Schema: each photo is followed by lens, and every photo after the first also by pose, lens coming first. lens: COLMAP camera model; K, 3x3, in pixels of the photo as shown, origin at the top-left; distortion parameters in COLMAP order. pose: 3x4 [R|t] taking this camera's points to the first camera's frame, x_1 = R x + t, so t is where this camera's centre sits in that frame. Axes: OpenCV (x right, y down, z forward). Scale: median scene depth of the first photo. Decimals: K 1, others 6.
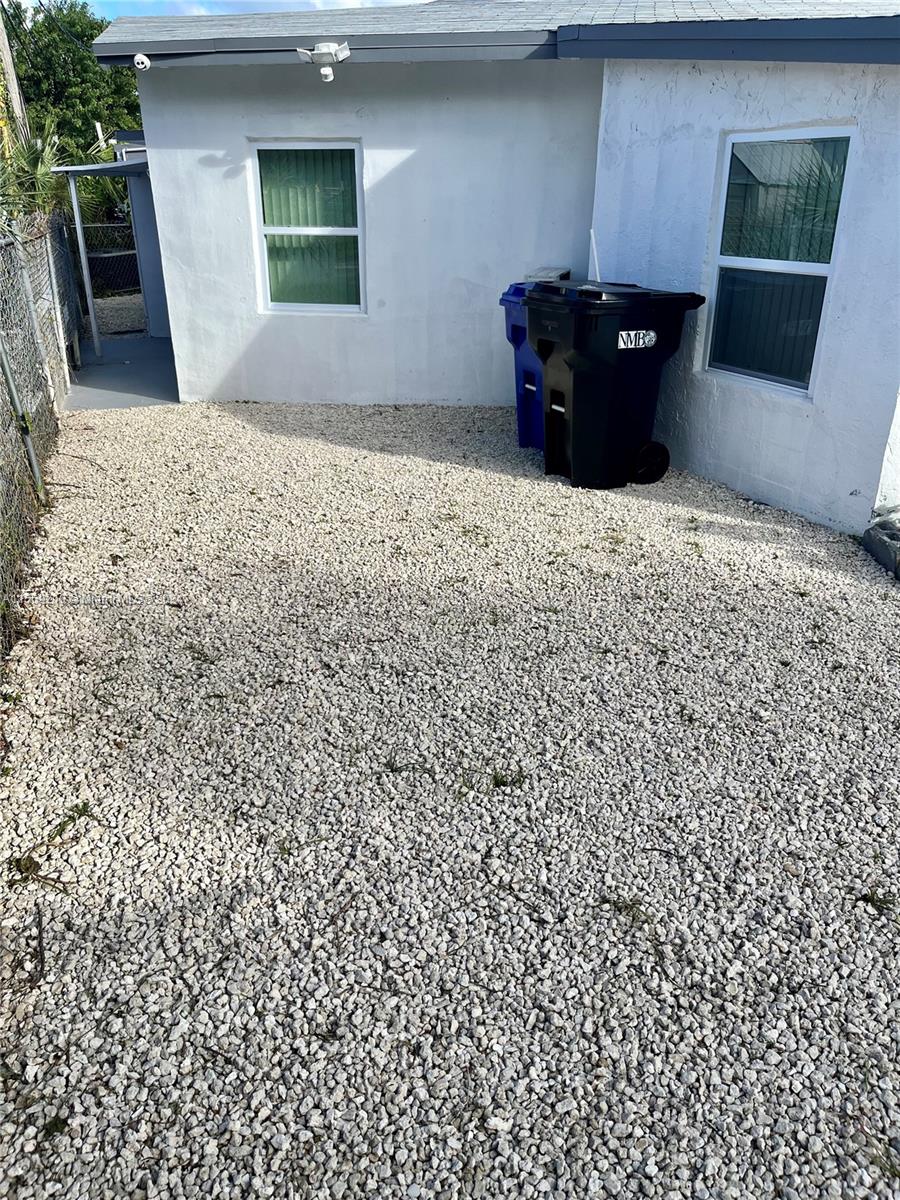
lens RADIAL K [[912.7, 0, 456.8], [0, 912.7, 603.2], [0, 0, 1]] dist [0.030053, -0.007041]
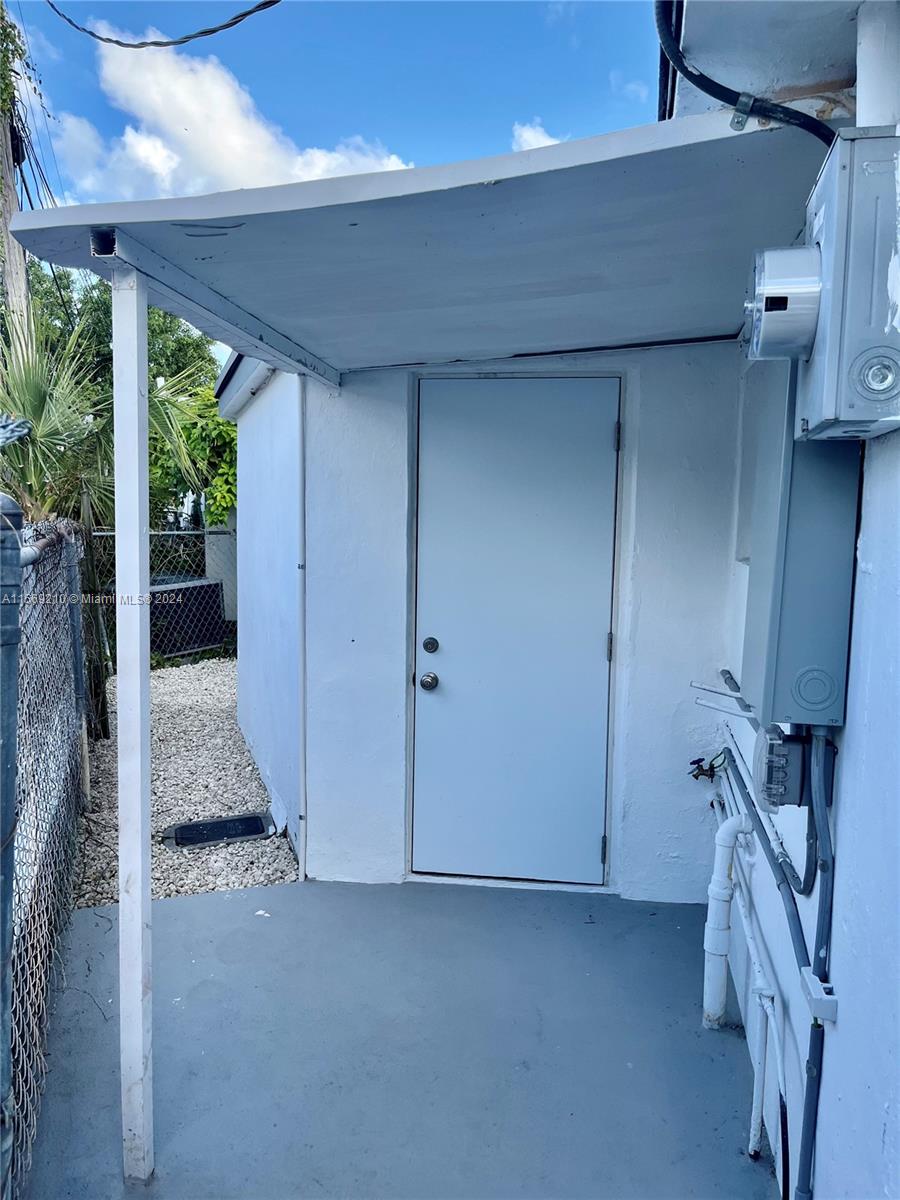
lens RADIAL K [[912.2, 0, 441.0], [0, 912.2, 594.1], [0, 0, 1]] dist [0.023553, -0.004852]
pose [[0.999900, 0.010107, -0.009897, -0.230871], [-0.012700, 0.949490, -0.313540, -0.230728], [0.006228, 0.313634, 0.949523, 0.551501]]
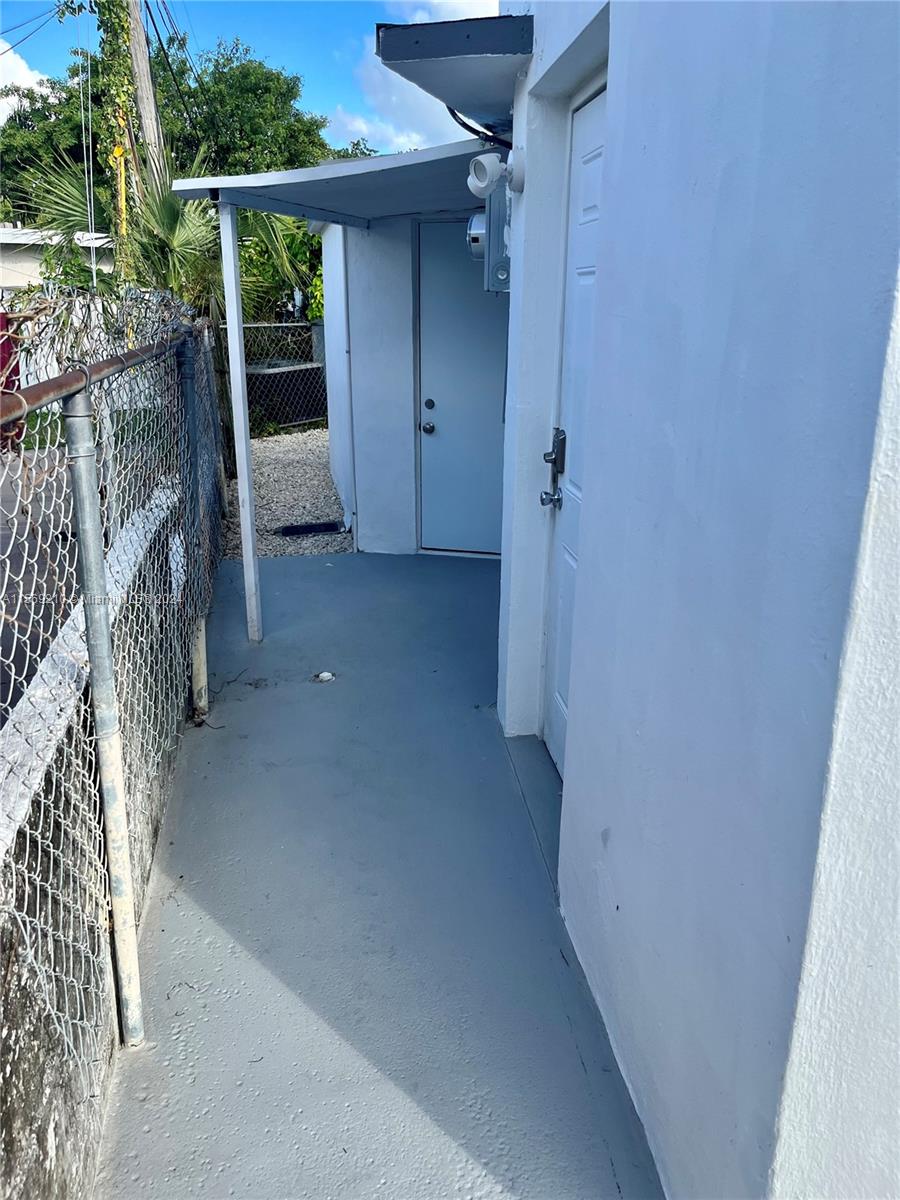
lens RADIAL K [[912.7, 0, 456.8], [0, 912.7, 603.2], [0, 0, 1]] dist [0.030053, -0.007041]
pose [[0.991077, 0.043600, -0.125960, -0.174694], [-0.053899, 0.995373, -0.079546, -0.182646], [0.121909, 0.085625, 0.988841, 0.420916]]
